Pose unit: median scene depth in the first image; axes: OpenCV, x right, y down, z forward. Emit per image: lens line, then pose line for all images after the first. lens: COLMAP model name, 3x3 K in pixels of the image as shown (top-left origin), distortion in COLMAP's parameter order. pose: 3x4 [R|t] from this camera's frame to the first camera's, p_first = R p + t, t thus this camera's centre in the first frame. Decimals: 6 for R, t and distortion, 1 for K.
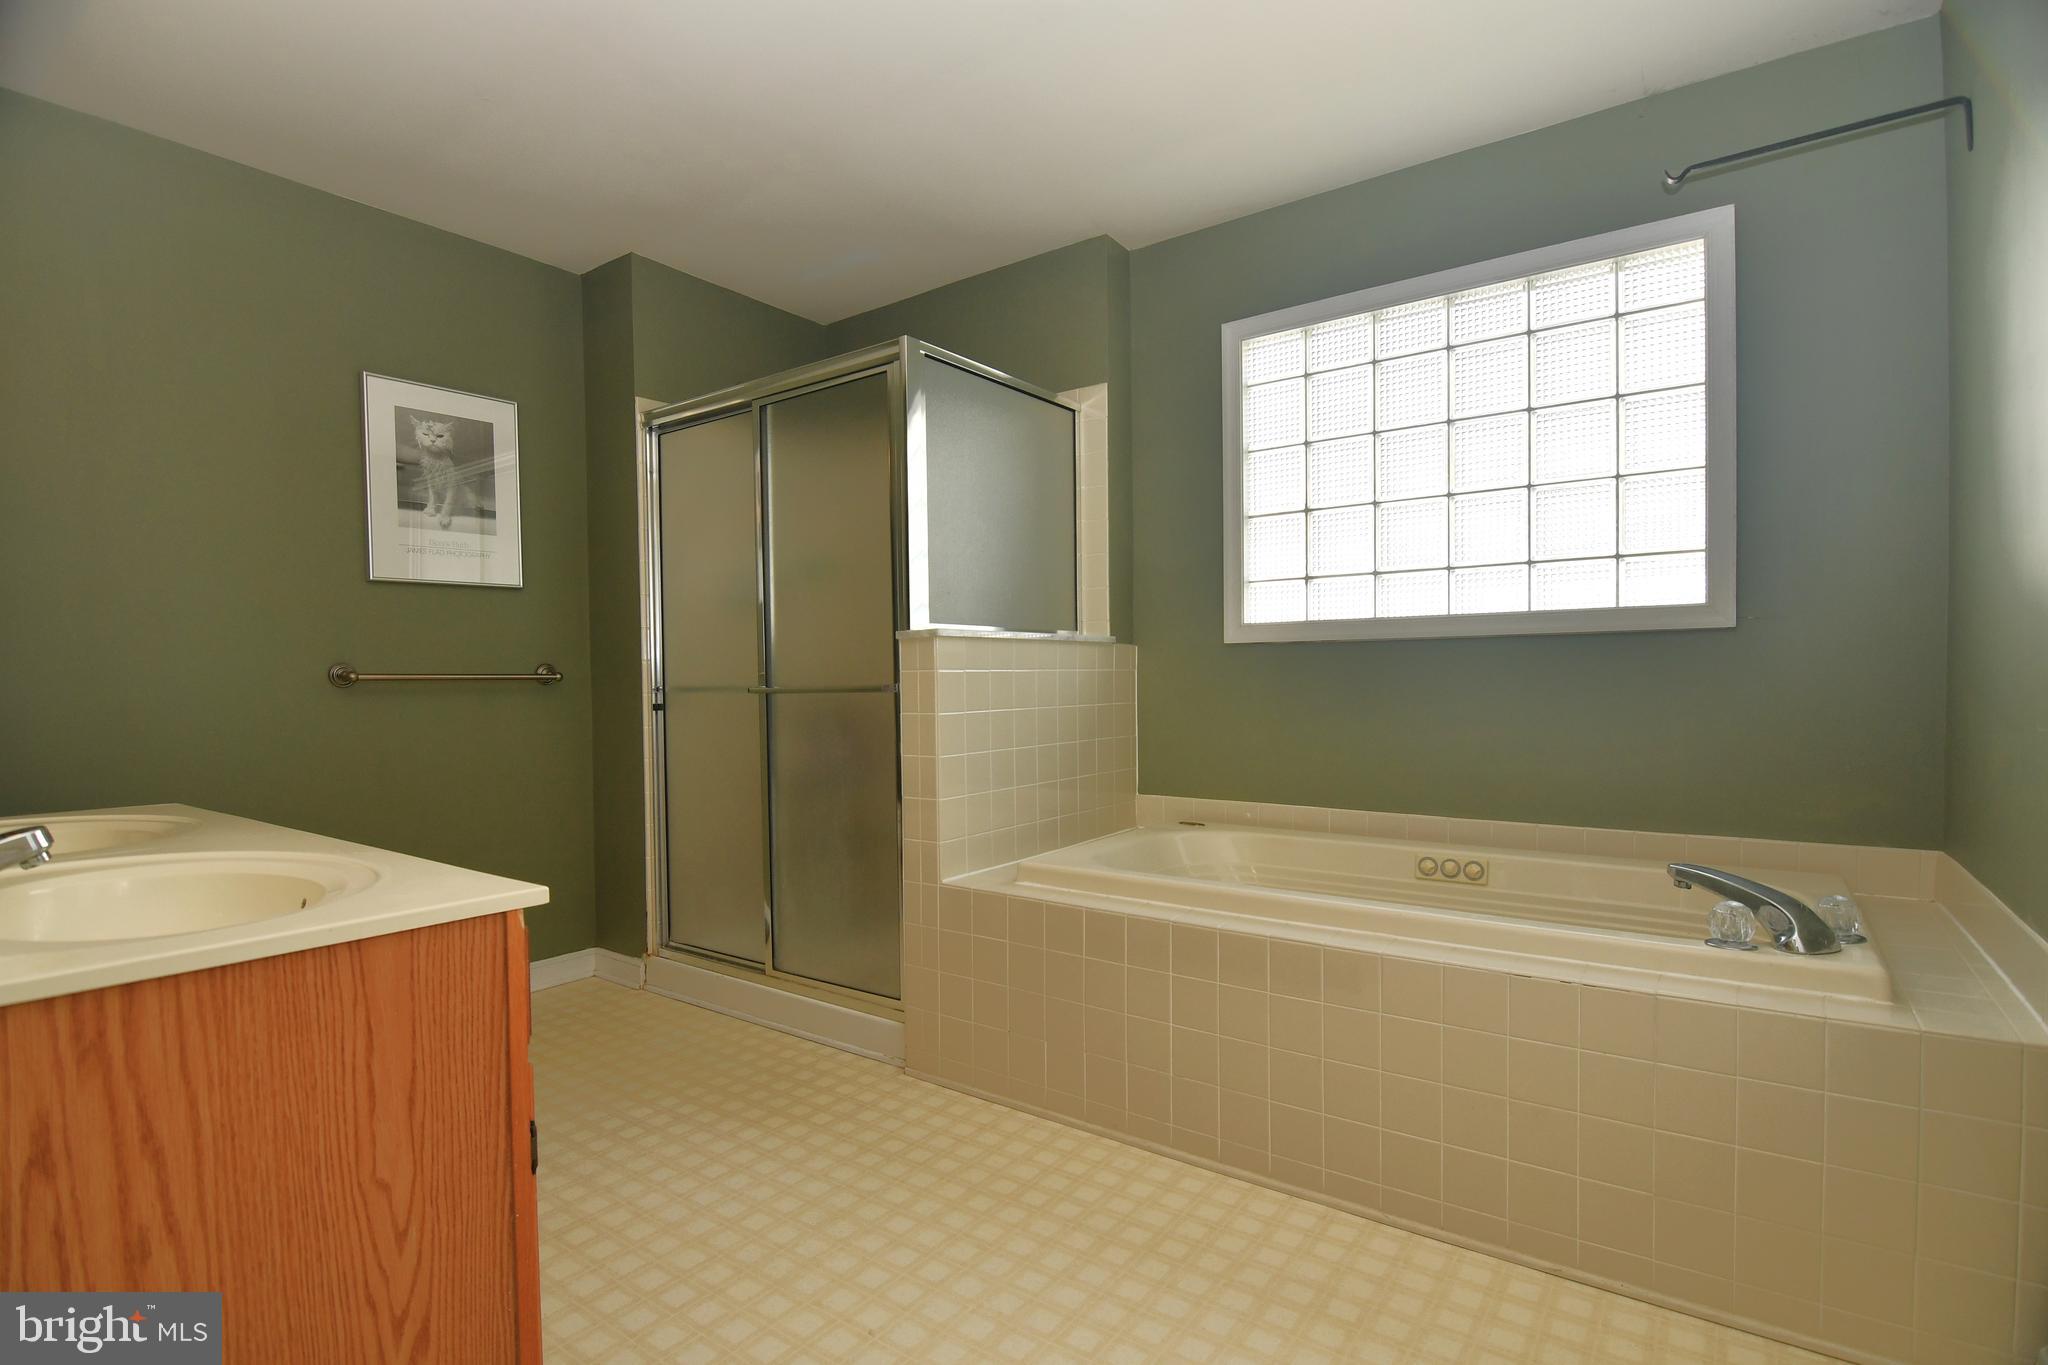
lens RADIAL K [[991.2, 0, 1016.0], [0, 991.2, 684.3], [0, 0, 1]] dist [-0.010880, -0.001362]
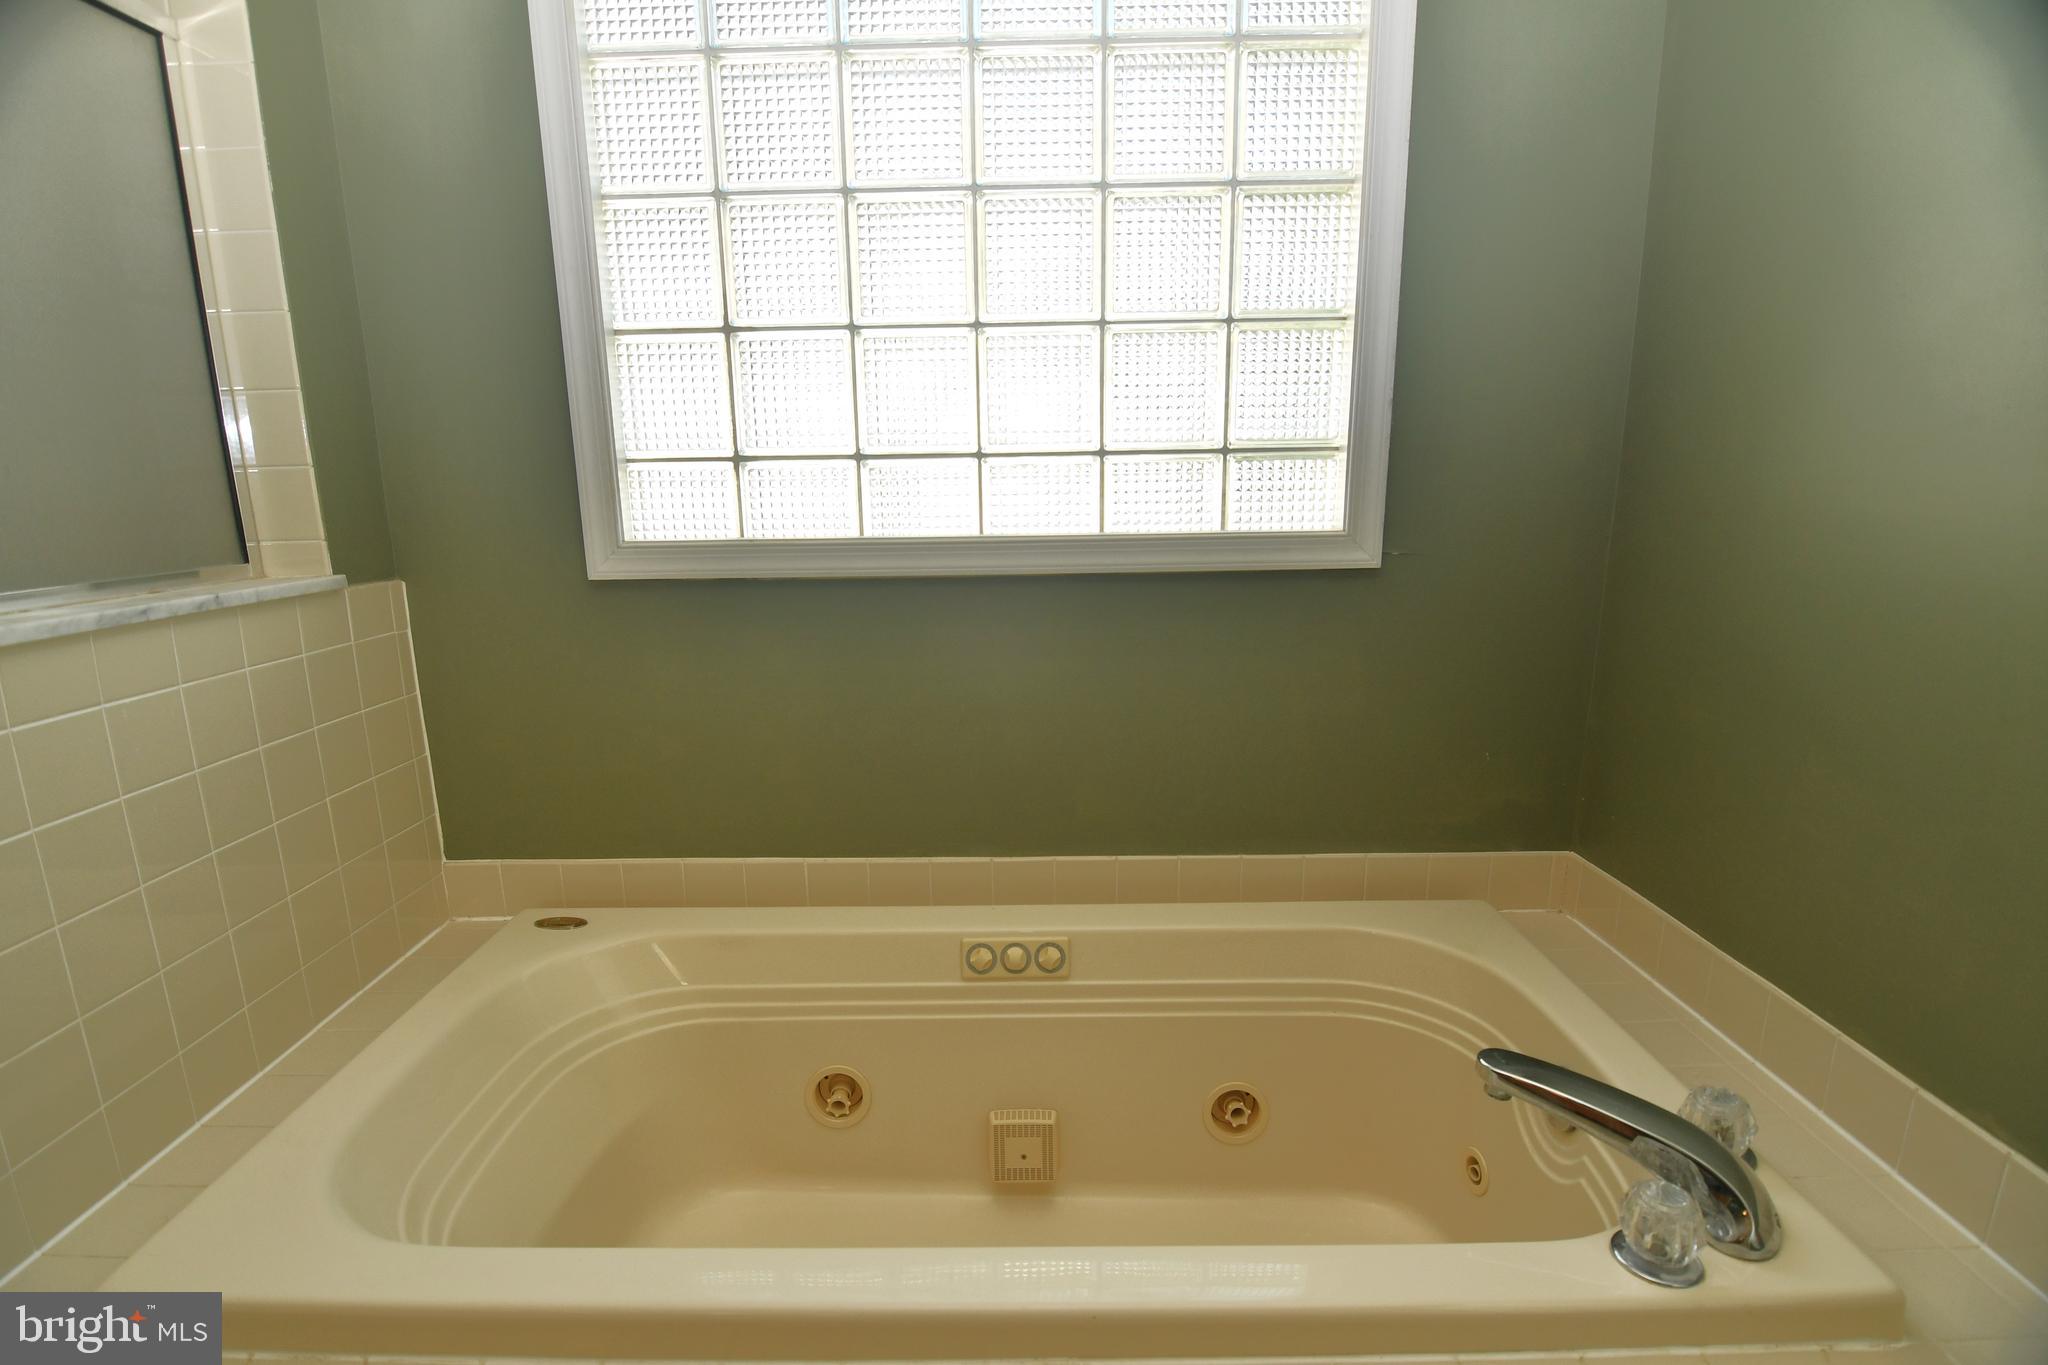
lens RADIAL K [[991.2, 0, 1013.8], [0, 991.2, 694.4], [0, 0, 1]] dist [-0.010880, -0.001362]
pose [[0.809704, -0.132965, 0.571576, 0.089634], [0.011324, 0.977352, 0.211319, -0.097386], [-0.586729, -0.164633, 0.792871, 0.468694]]
